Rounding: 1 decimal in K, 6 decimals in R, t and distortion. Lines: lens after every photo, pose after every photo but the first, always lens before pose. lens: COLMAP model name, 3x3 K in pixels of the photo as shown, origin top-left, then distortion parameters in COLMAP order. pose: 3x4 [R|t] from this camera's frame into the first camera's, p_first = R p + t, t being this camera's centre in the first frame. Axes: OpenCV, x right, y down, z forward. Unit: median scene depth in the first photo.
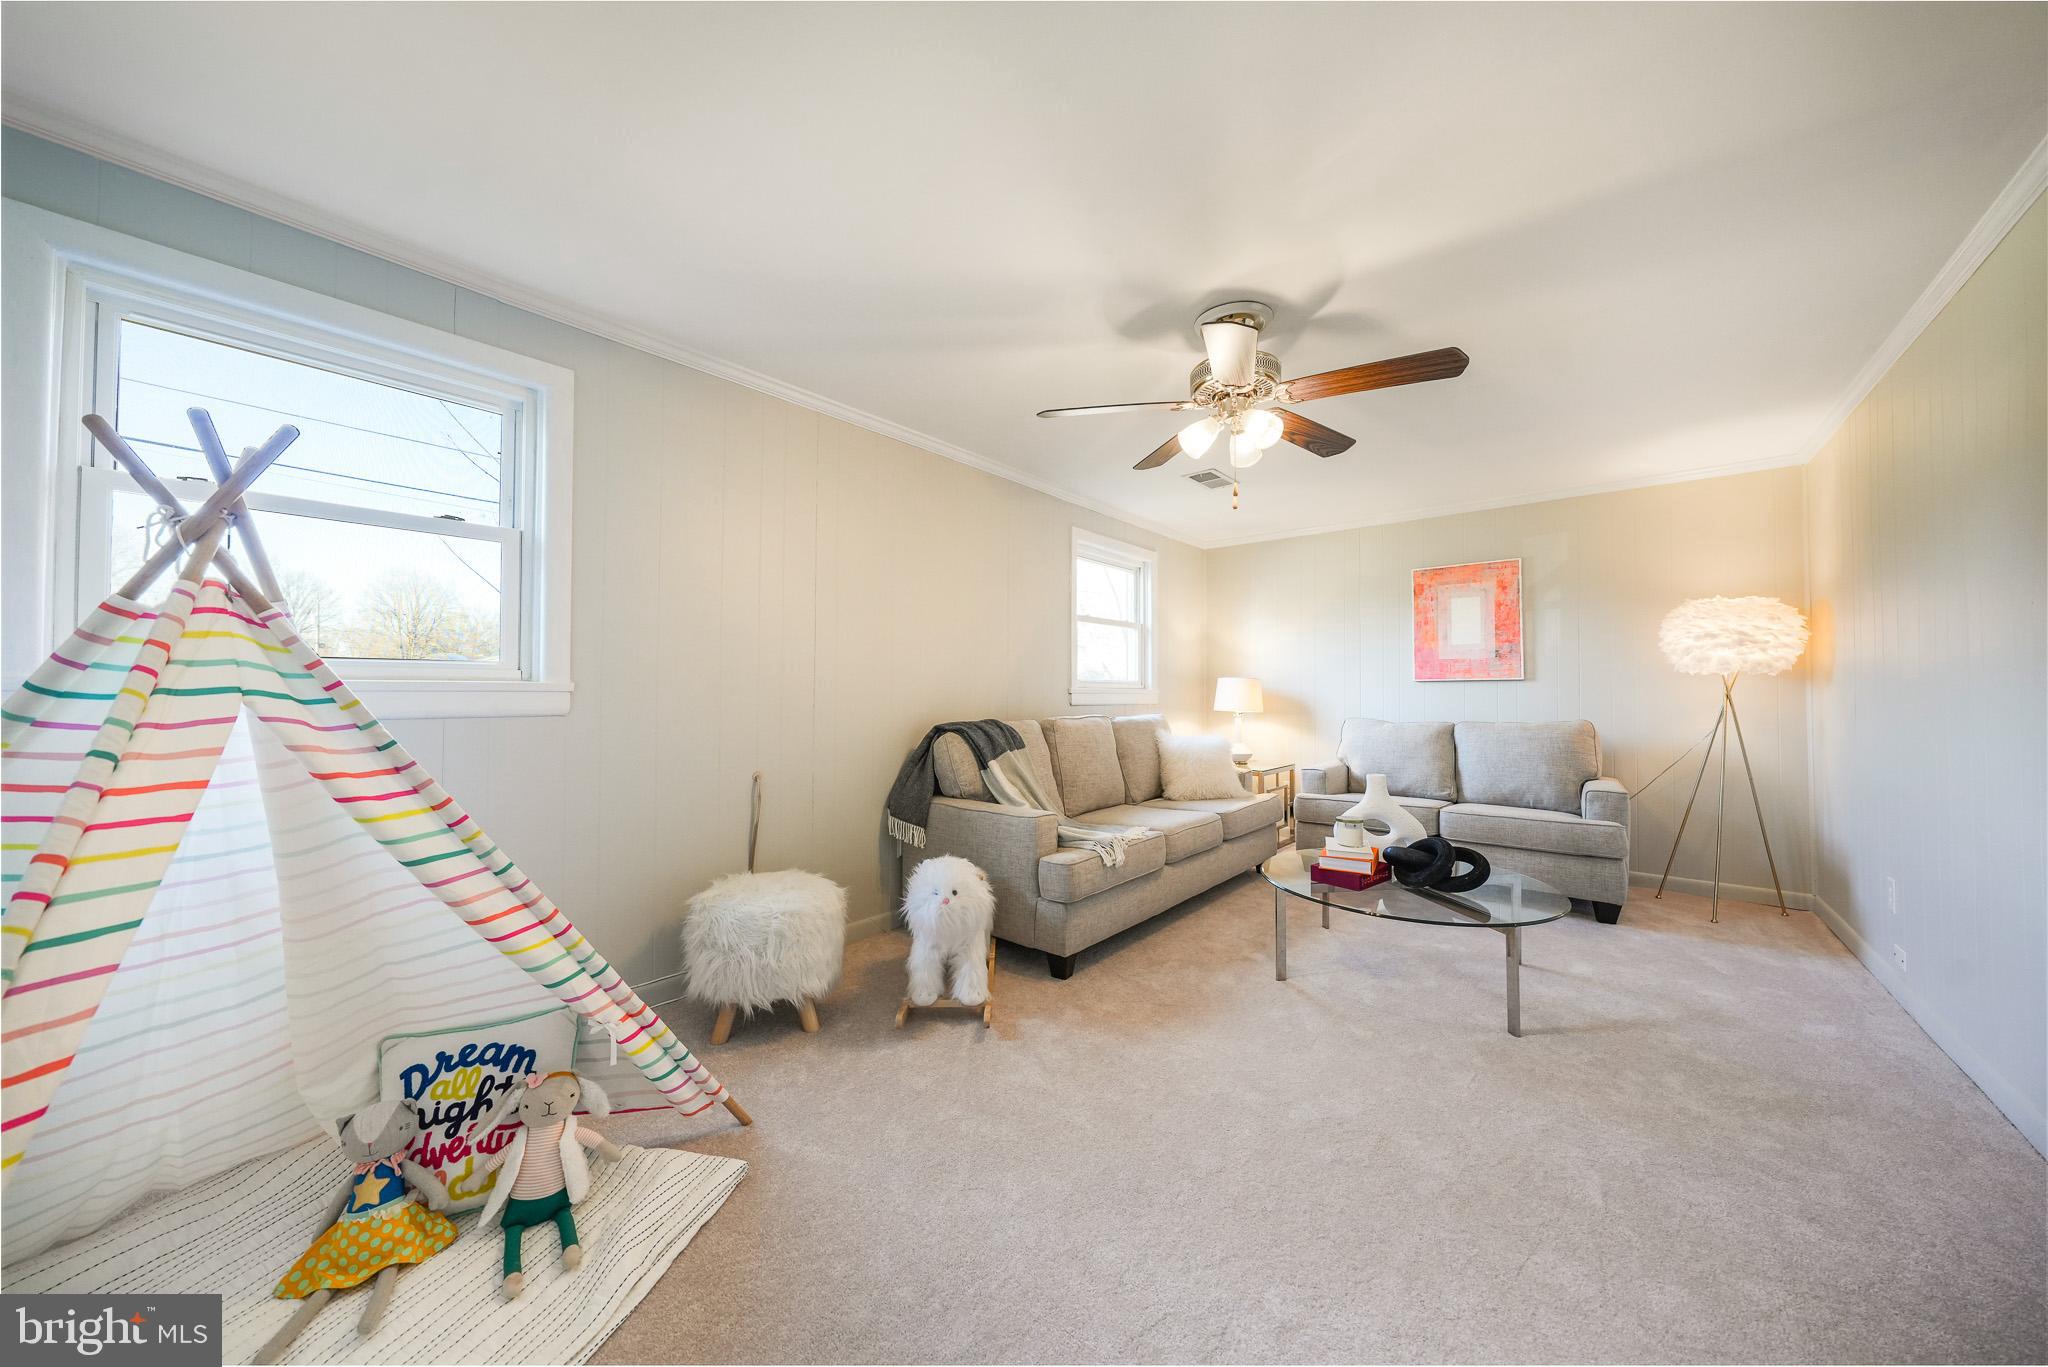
lens RADIAL K [[698.7, 0, 1021.1], [0, 698.7, 679.6], [0, 0, 1]] dist [-0.004826, 0.000272]
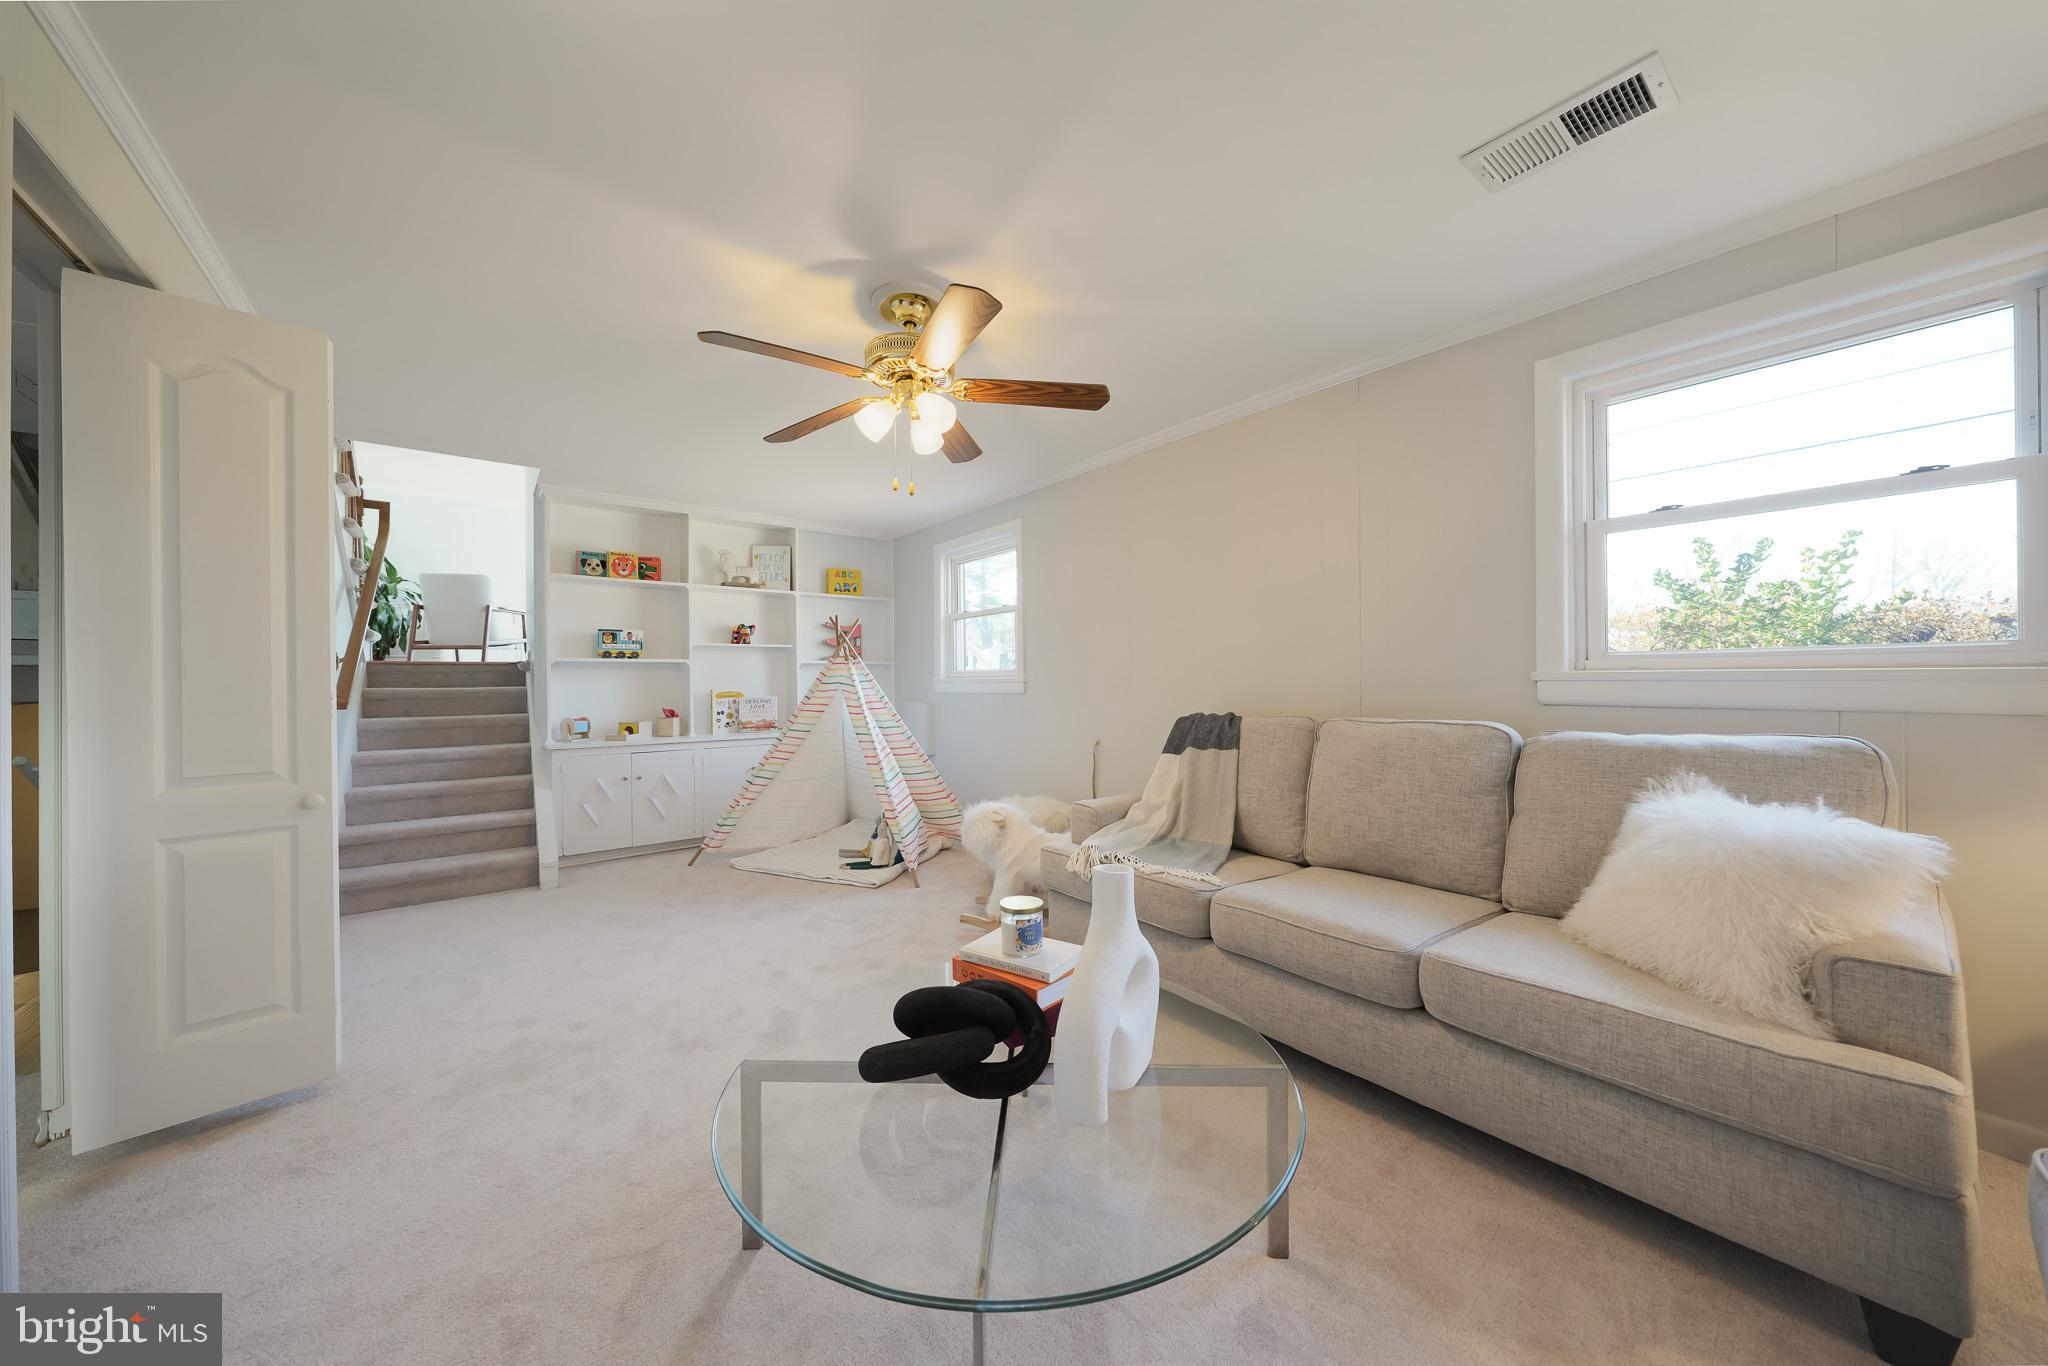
lens RADIAL K [[698.7, 0, 1023.9], [0, 698.7, 686.9], [0, 0, 1]] dist [-0.004826, 0.000272]
pose [[-0.214101, -0.008291, -0.976776, 0.663762], [0.012316, 0.999862, -0.011186, 0.025592], [0.976734, -0.014425, -0.213969, 0.730927]]
